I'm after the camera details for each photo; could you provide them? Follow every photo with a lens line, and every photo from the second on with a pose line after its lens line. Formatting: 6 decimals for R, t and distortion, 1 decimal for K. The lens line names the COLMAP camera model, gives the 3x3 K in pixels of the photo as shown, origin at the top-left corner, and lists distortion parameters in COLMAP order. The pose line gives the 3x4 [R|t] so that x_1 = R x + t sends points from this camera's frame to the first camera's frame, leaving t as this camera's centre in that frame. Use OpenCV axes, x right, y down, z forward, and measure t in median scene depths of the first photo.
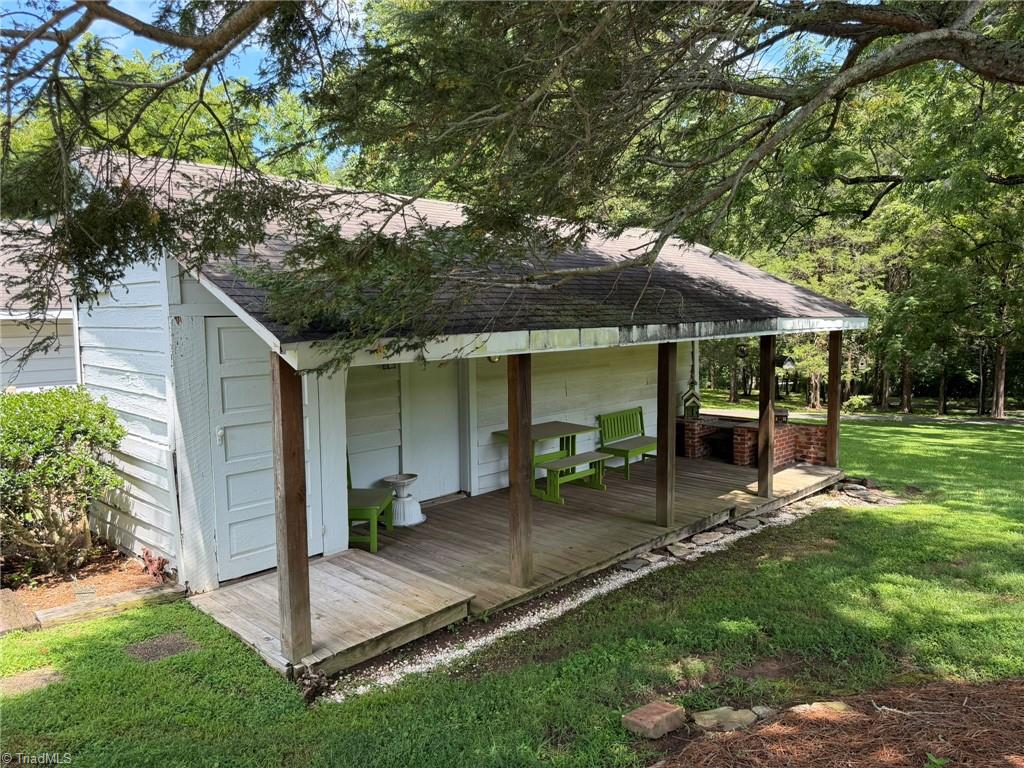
lens RADIAL K [[723.7, 0, 510.3], [0, 723.7, 381.7], [0, 0, 1]] dist [0.075251, -0.000329]
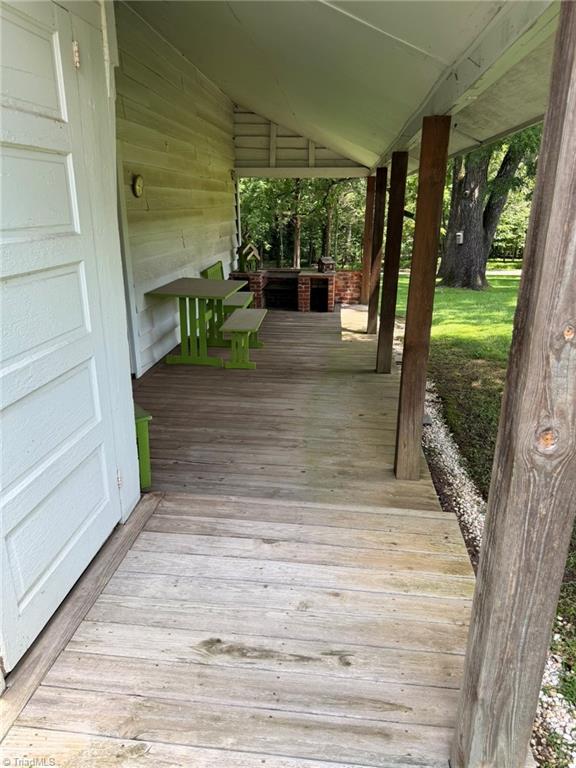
lens RADIAL K [[542.8, 0, 289.8], [0, 542.8, 385.5], [0, 0, 1]] dist [0.075251, -0.000329]
pose [[0.777384, -0.178400, 0.603198, -0.328648], [0.037245, 0.970311, 0.238975, 0.037244], [-0.627923, -0.163309, 0.760949, 0.528497]]
